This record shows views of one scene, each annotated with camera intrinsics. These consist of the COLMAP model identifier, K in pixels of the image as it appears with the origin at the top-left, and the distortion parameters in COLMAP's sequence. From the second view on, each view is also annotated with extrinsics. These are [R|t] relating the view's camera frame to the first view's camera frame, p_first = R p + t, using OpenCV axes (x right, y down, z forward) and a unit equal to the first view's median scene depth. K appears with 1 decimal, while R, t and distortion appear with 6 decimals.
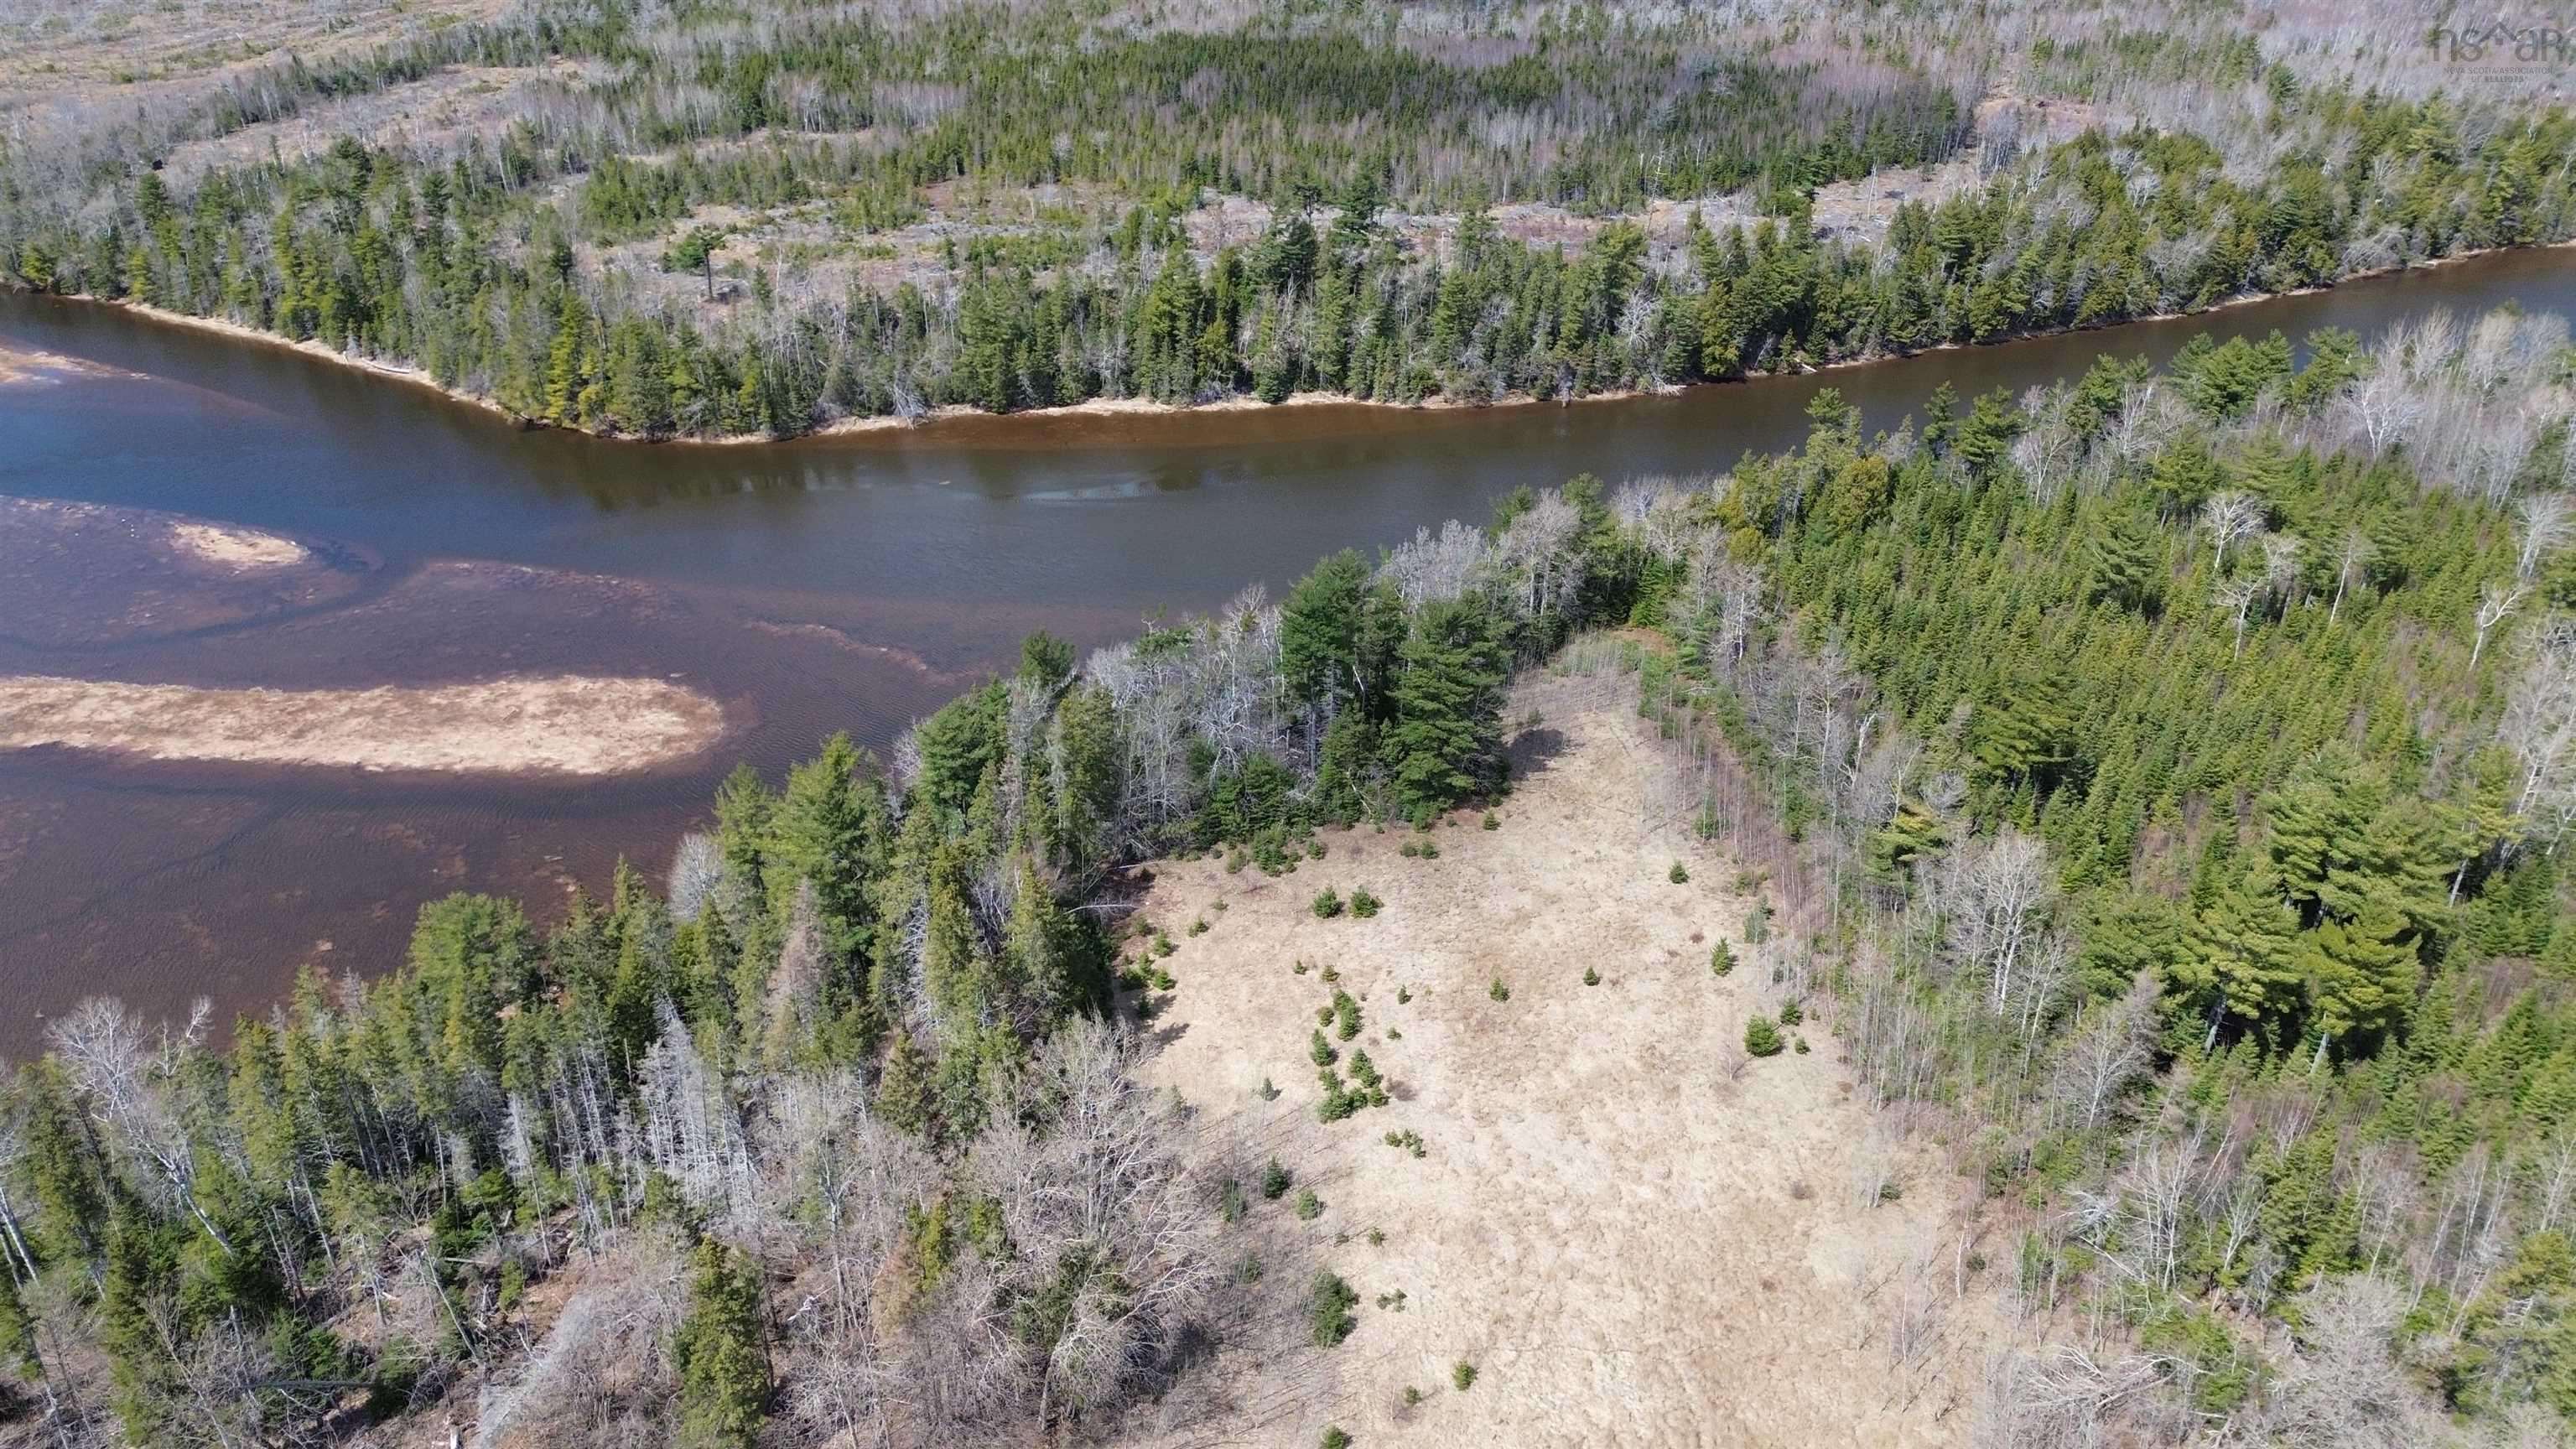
lens RADIAL K [[1809.2, 0, 1288.7], [0, 1809.2, 722.4], [0, 0, 1]] dist [0.076835, -0.066288]
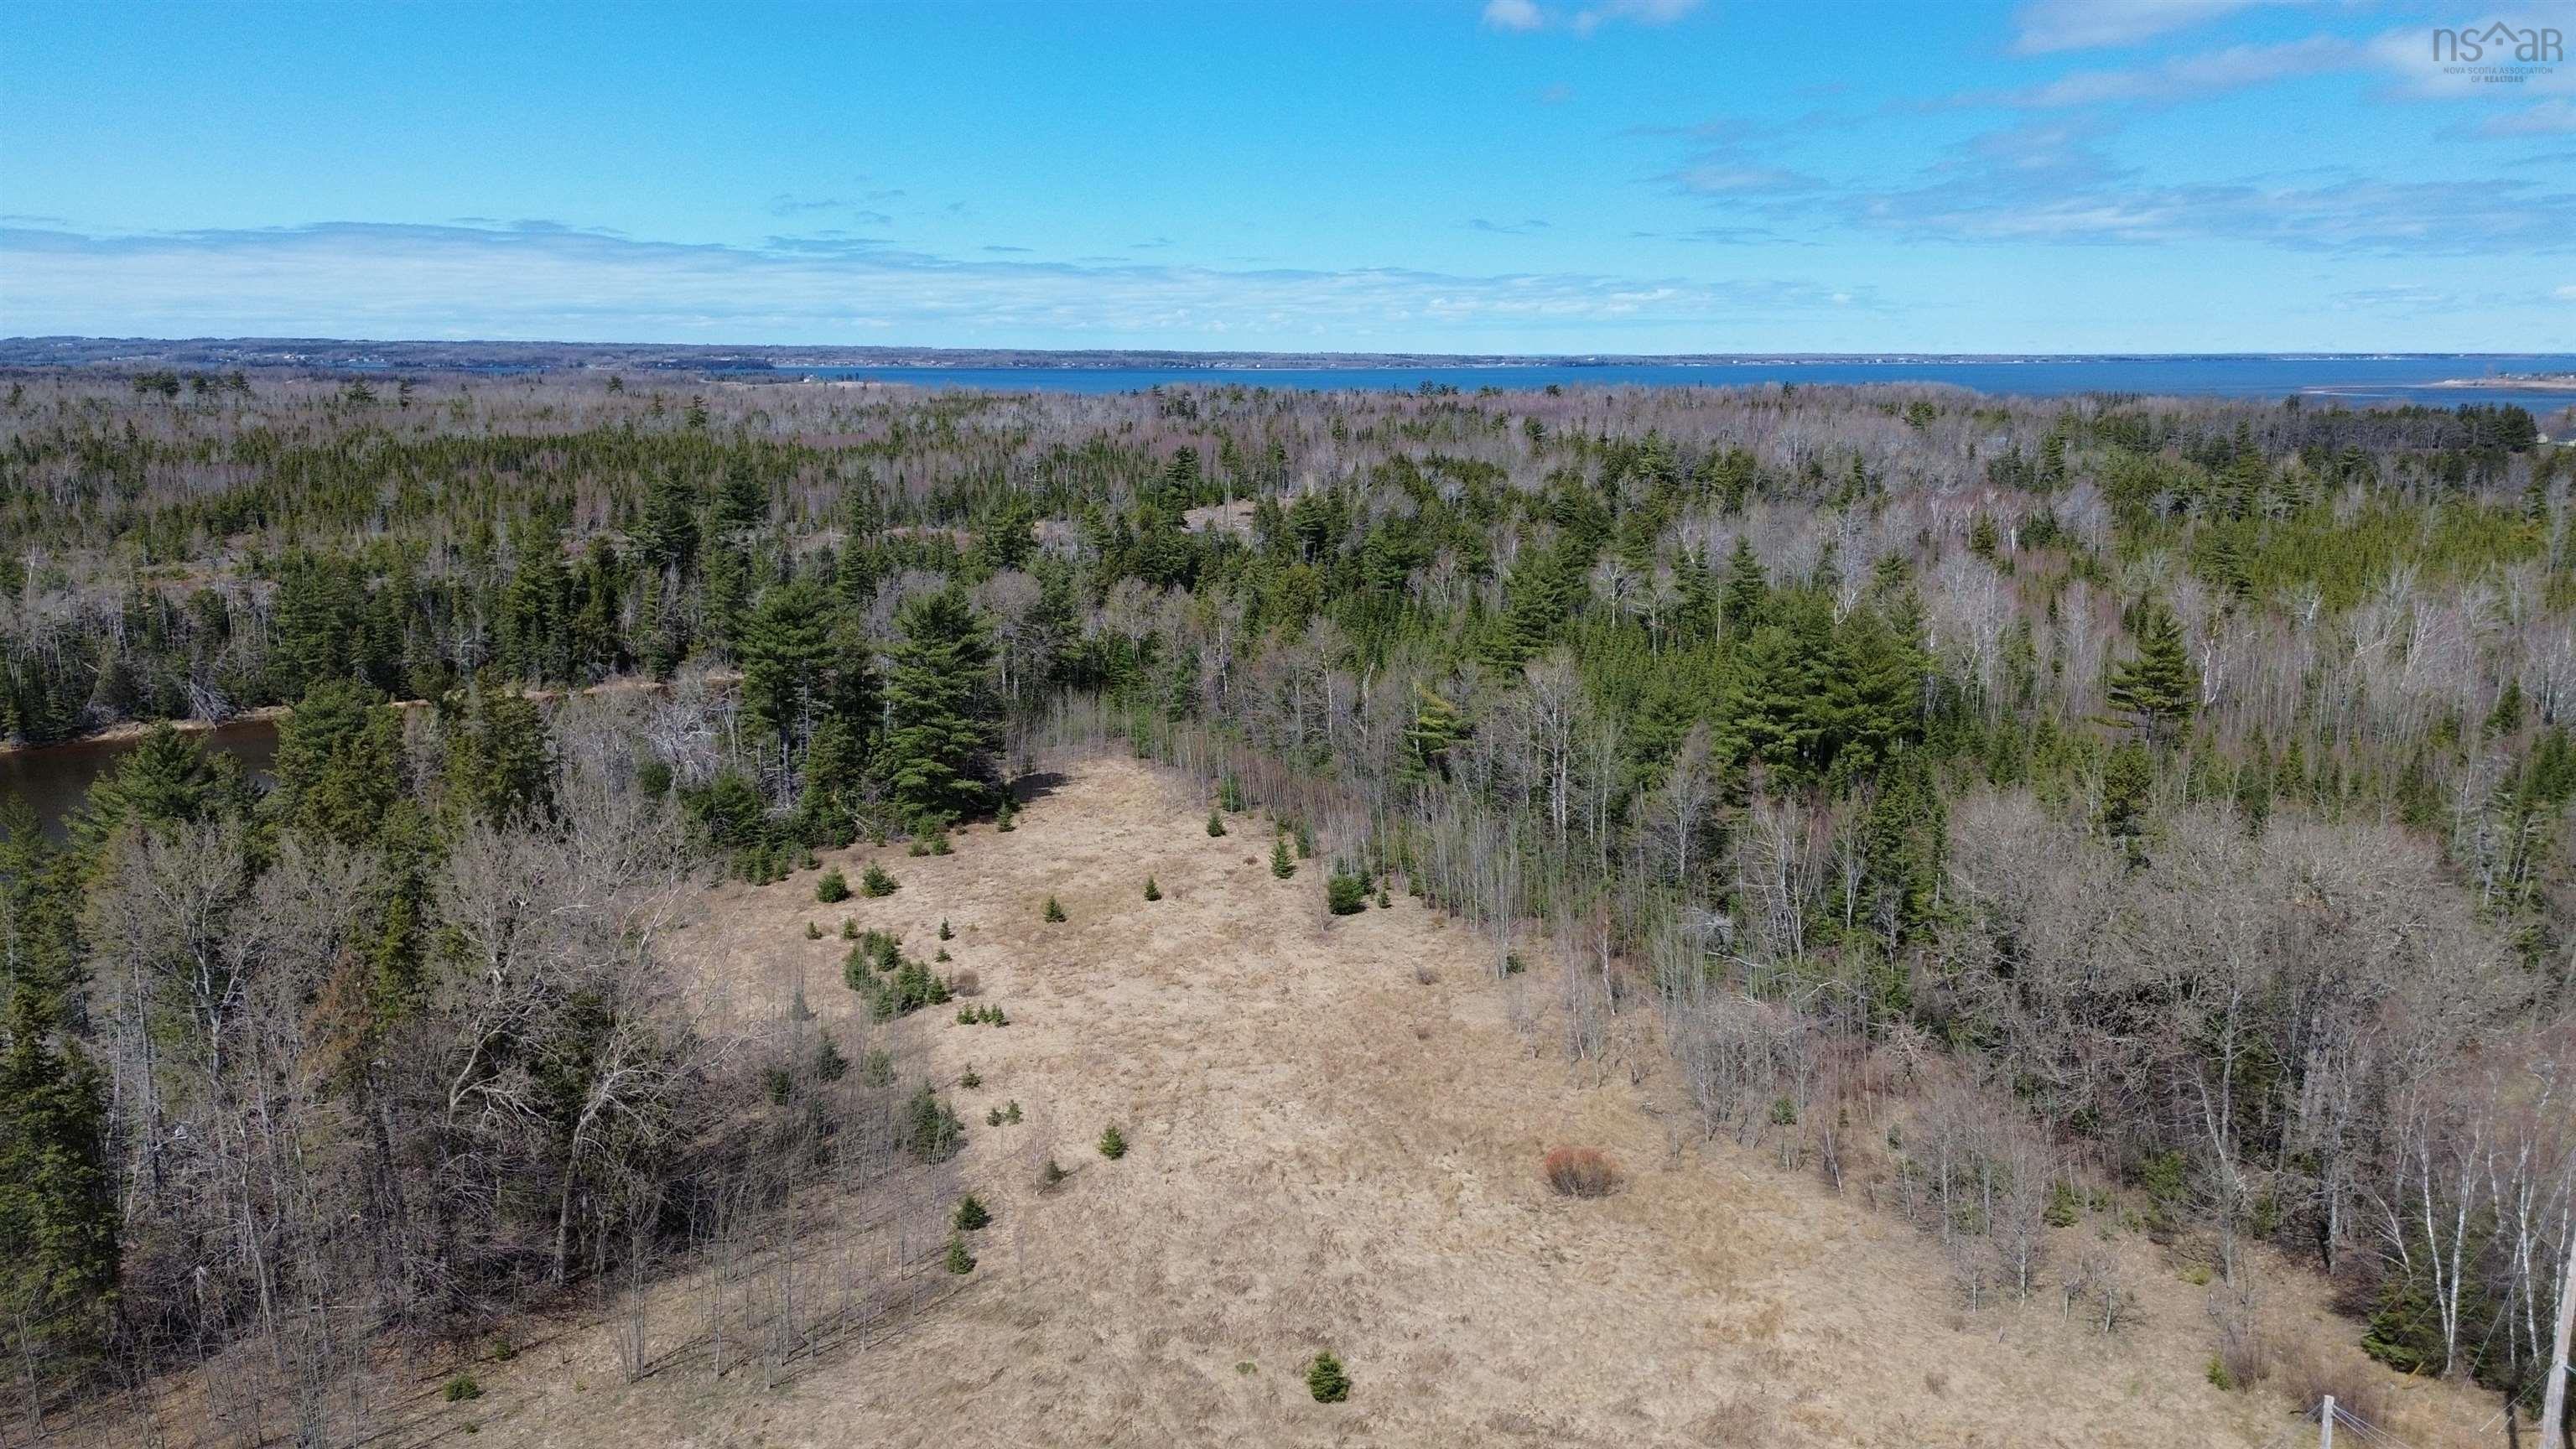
lens RADIAL K [[1811.2, 0, 1289.5], [0, 1811.2, 710.8], [0, 0, 1]] dist [0.091684, -0.097041]
pose [[0.936781, -0.071512, 0.342532, -0.058488], [0.164588, 0.953898, -0.250975, 0.239832], [-0.308793, 0.291485, 0.905364, 0.113586]]
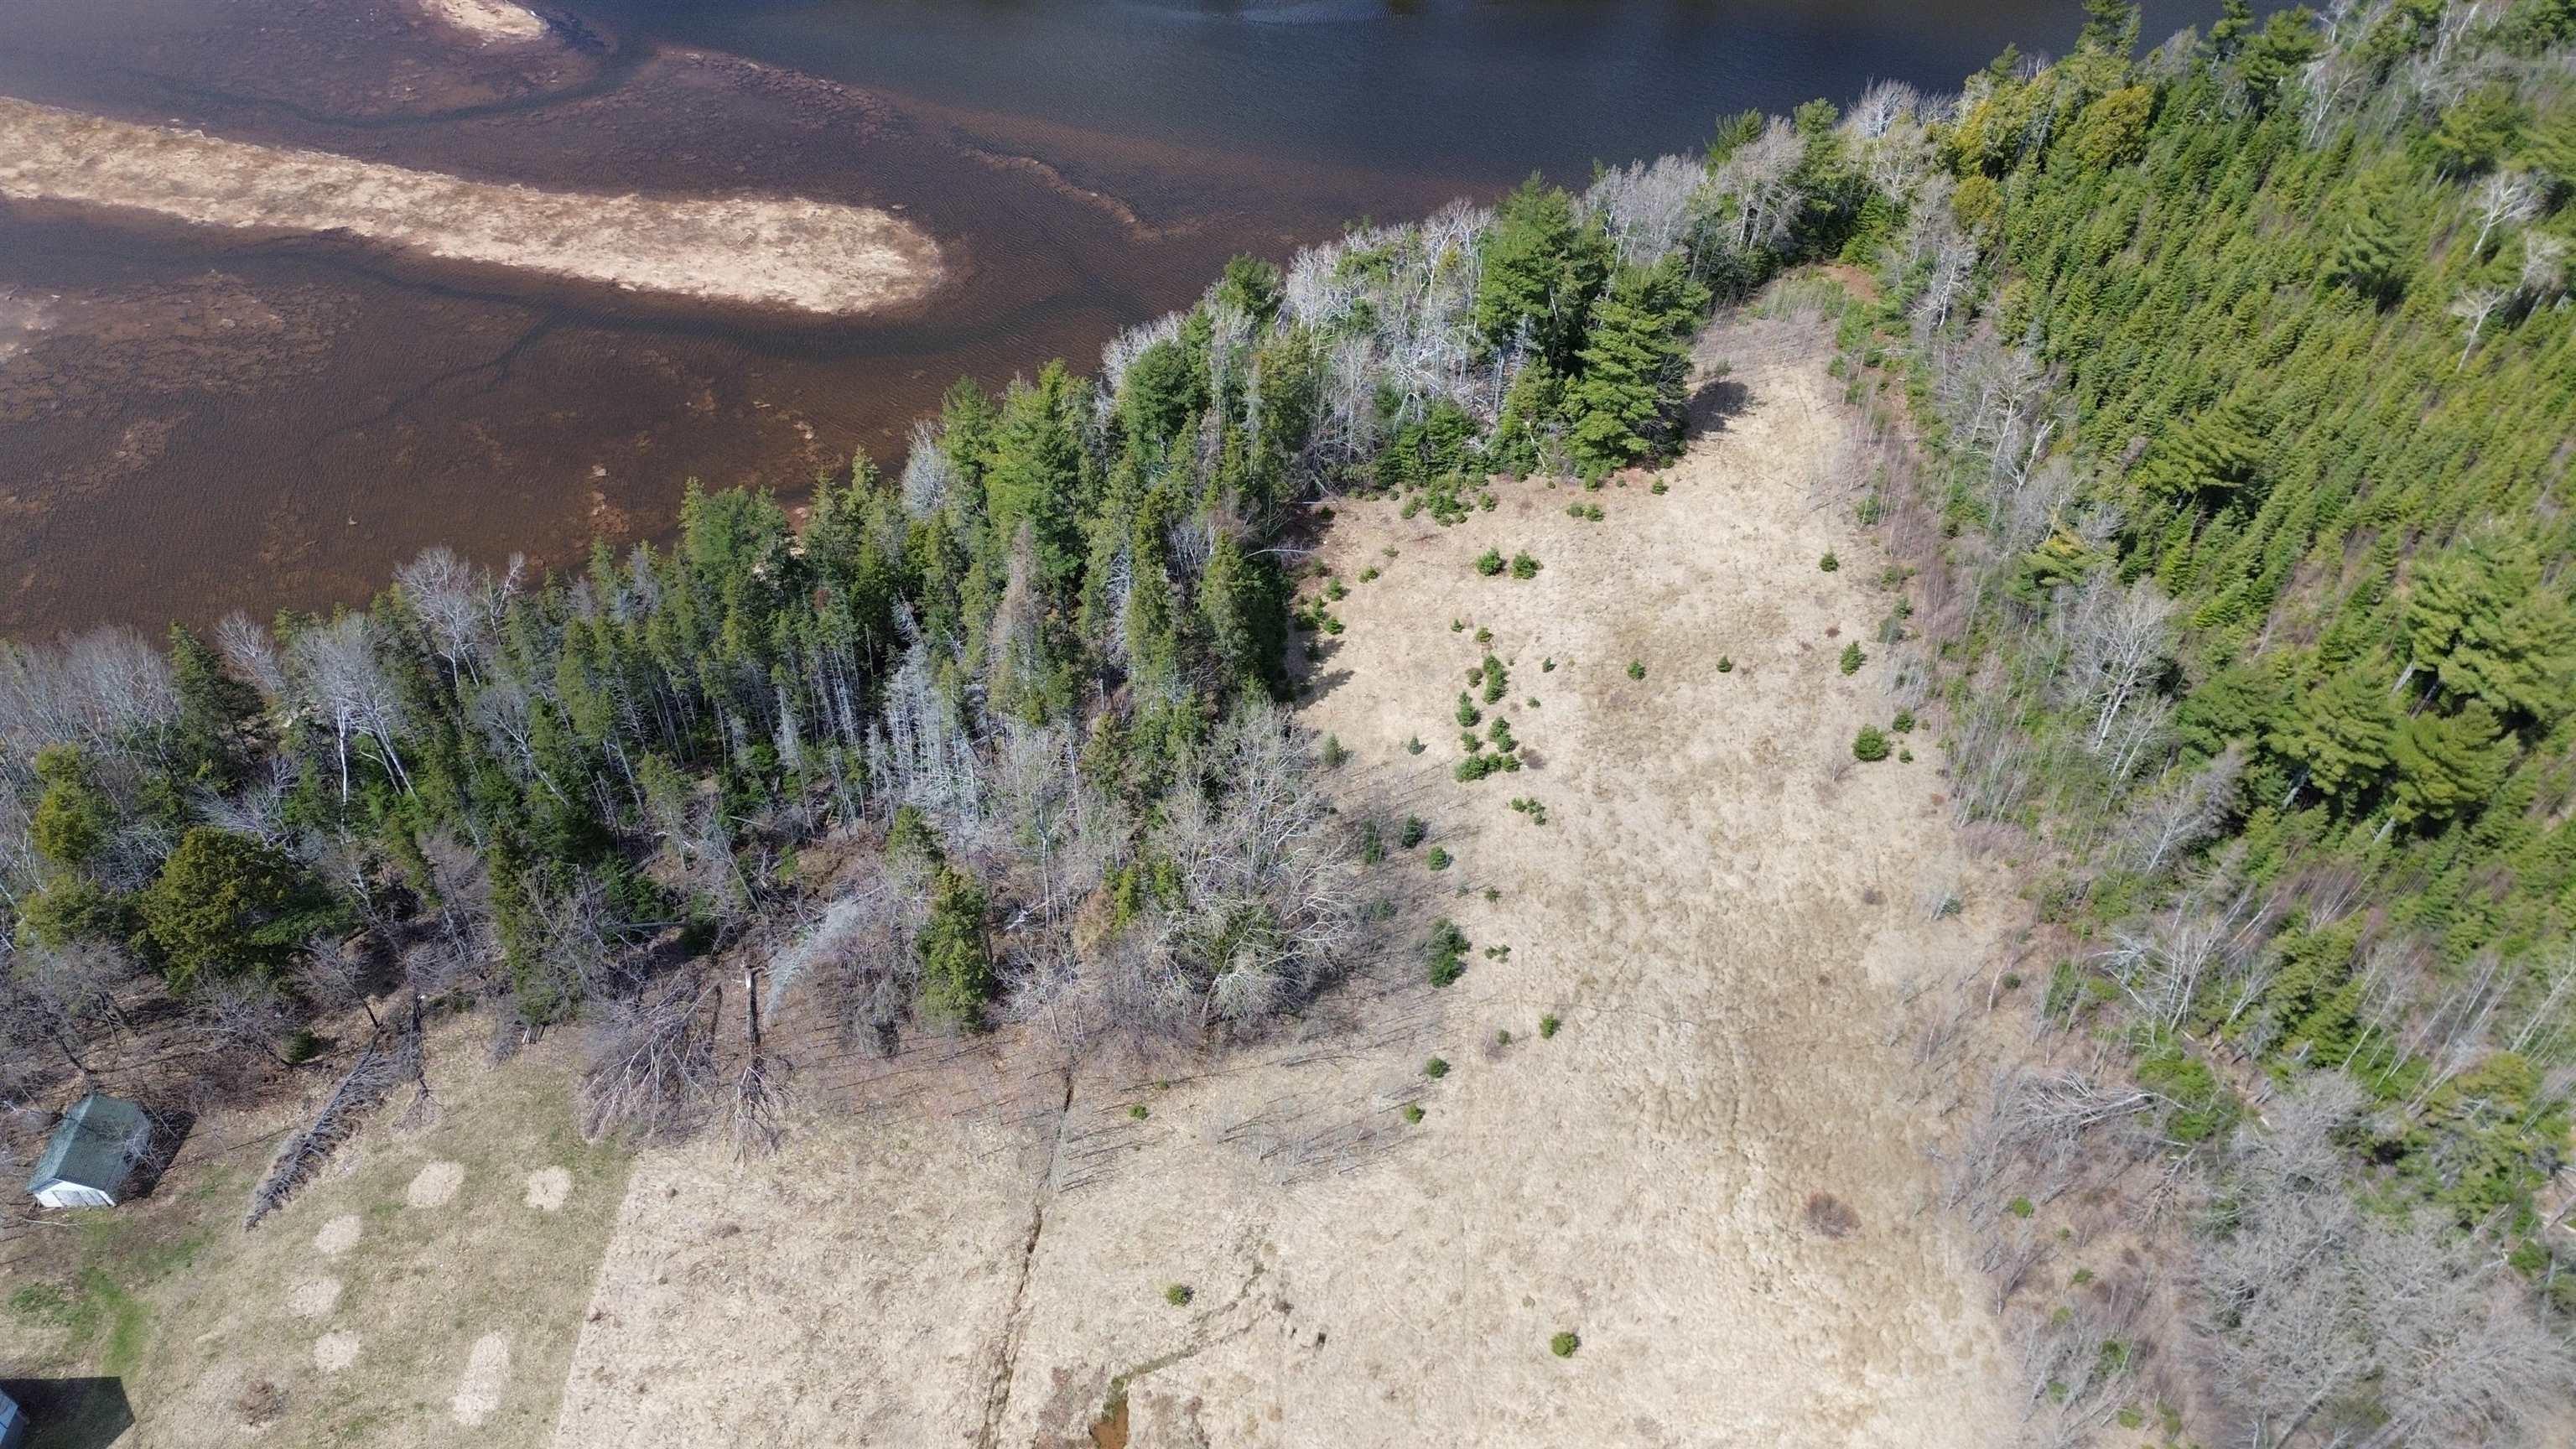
lens RADIAL K [[1816.7, 0, 1288.7], [0, 1816.7, 718.0], [0, 0, 1]] dist [0.073342, -0.062370]
pose [[0.990439, 0.111502, -0.081231, 0.000216], [-0.081576, 0.948225, 0.306945, -0.118080], [0.111250, -0.297384, 0.948254, -0.062073]]
